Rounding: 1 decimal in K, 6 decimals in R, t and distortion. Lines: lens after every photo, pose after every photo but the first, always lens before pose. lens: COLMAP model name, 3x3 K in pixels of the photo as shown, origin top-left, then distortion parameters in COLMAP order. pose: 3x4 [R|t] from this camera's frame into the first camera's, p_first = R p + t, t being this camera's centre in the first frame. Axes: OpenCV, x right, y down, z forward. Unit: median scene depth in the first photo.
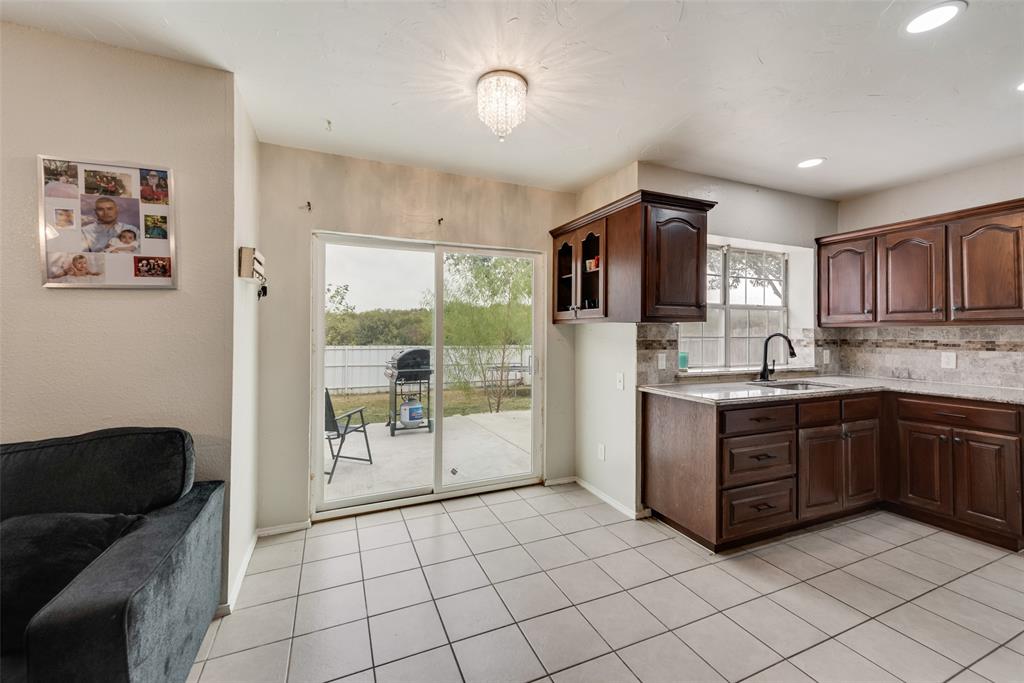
lens RADIAL K [[406.2, 0, 508.6], [0, 406.2, 330.1], [0, 0, 1]] dist [0.014997, -0.004108]
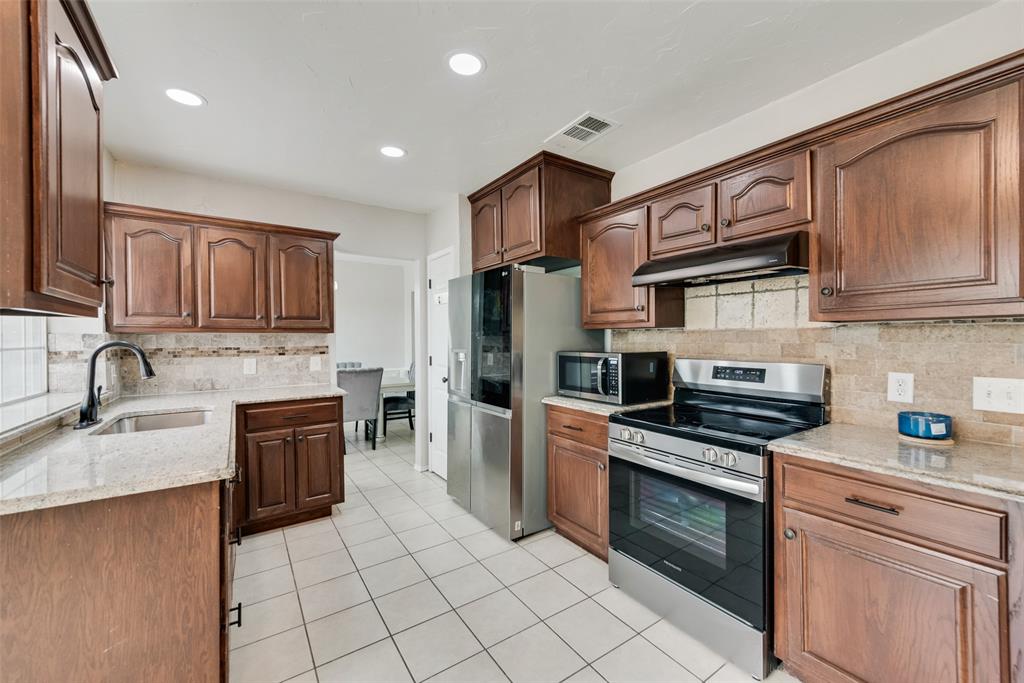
lens RADIAL K [[406.2, 0, 515.4], [0, 406.2, 344.2], [0, 0, 1]] dist [0.014997, -0.004108]
pose [[-0.192088, -0.013764, 0.981281, -0.064915], [-0.001467, 0.999905, 0.013738, 0.003121], [-0.981377, 0.001199, -0.192090, 0.587865]]
